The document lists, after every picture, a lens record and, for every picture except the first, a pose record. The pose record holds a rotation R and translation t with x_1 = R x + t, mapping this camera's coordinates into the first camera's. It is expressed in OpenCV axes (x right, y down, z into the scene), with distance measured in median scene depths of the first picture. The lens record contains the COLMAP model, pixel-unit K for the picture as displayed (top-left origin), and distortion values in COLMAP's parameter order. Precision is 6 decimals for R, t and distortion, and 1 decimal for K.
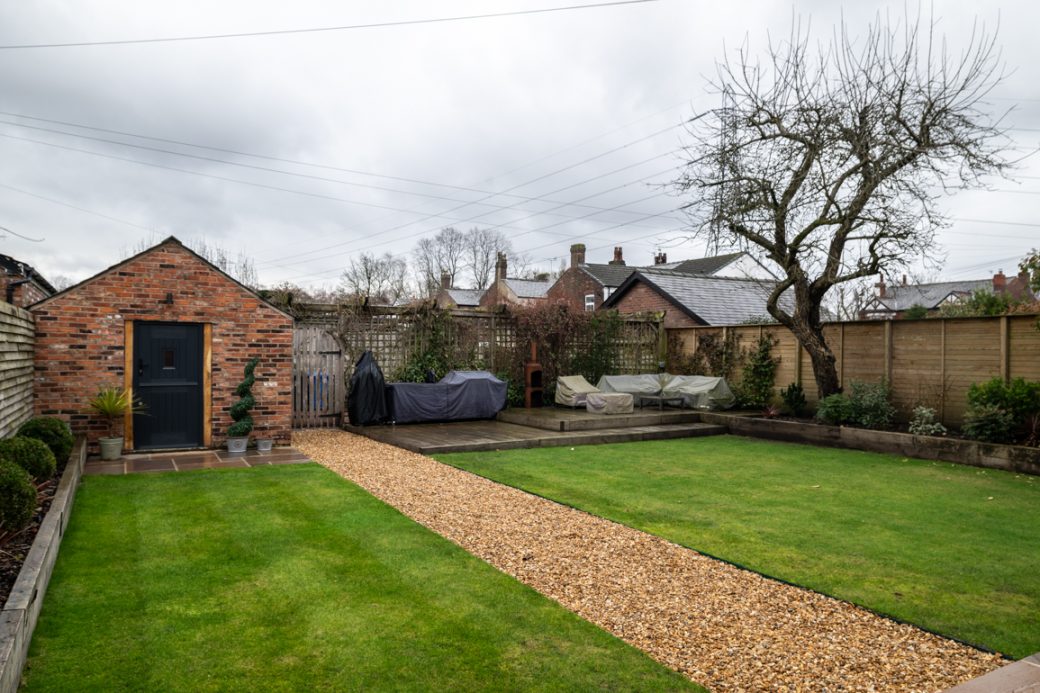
lens RADIAL K [[704.0, 0, 524.1], [0, 704.0, 346.2], [0, 0, 1]] dist [-0.026834, -0.001129]
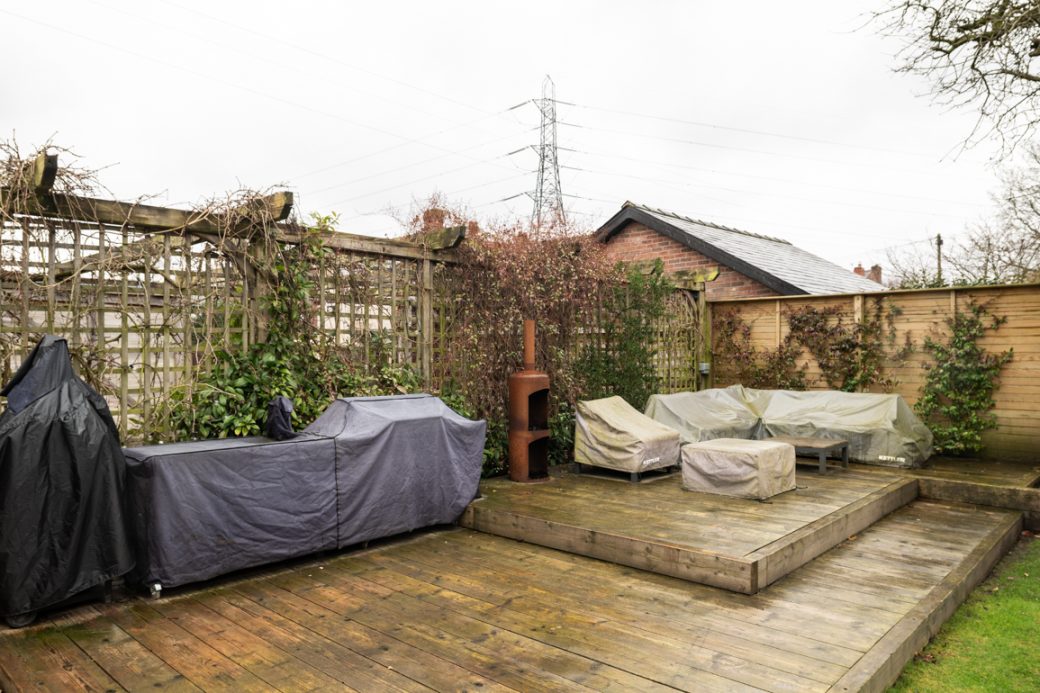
lens RADIAL K [[704.0, 0, 523.7], [0, 704.0, 354.0], [0, 0, 1]] dist [-0.026834, -0.001129]
pose [[0.961581, -0.008987, 0.274376, -0.110104], [0.005761, 0.999904, 0.012562, 0.009304], [-0.274463, -0.010499, 0.961540, 0.637287]]
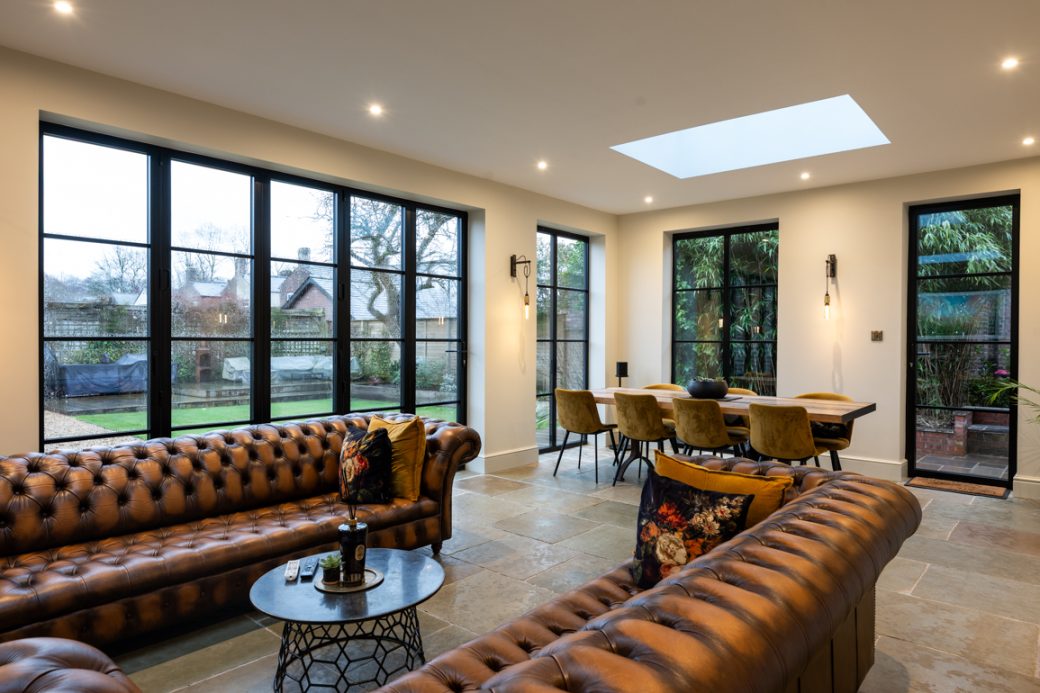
lens RADIAL K [[631.2, 0, 520.4], [0, 631.2, 346.1], [0, 0, 1]] dist [0.001661, -0.000104]
pose [[0.948475, -0.005747, 0.316799, 0.211427], [-0.000523, 0.999806, 0.019704, -0.002528], [-0.316851, -0.018854, 0.948288, -0.302969]]
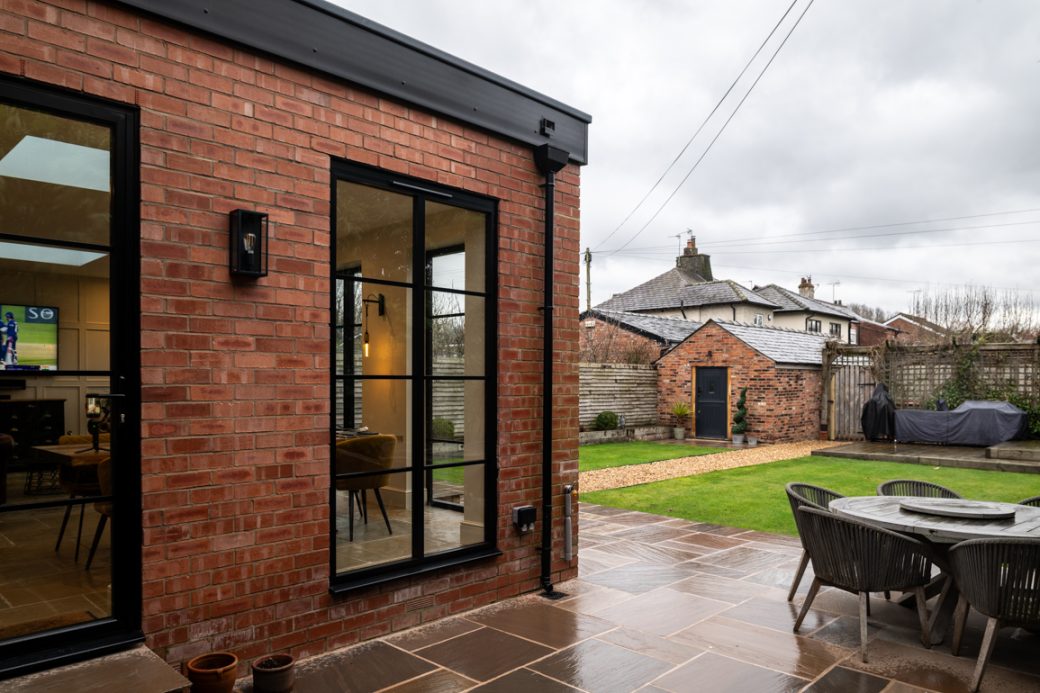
lens RADIAL K [[704.0, 0, 516.1], [0, 704.0, 351.5], [0, 0, 1]] dist [-0.026834, -0.001129]
pose [[0.263648, -0.045229, -0.963558, 0.765306], [0.005332, 0.998953, -0.045431, 0.003773], [0.964604, 0.006840, 0.263614, 0.032287]]
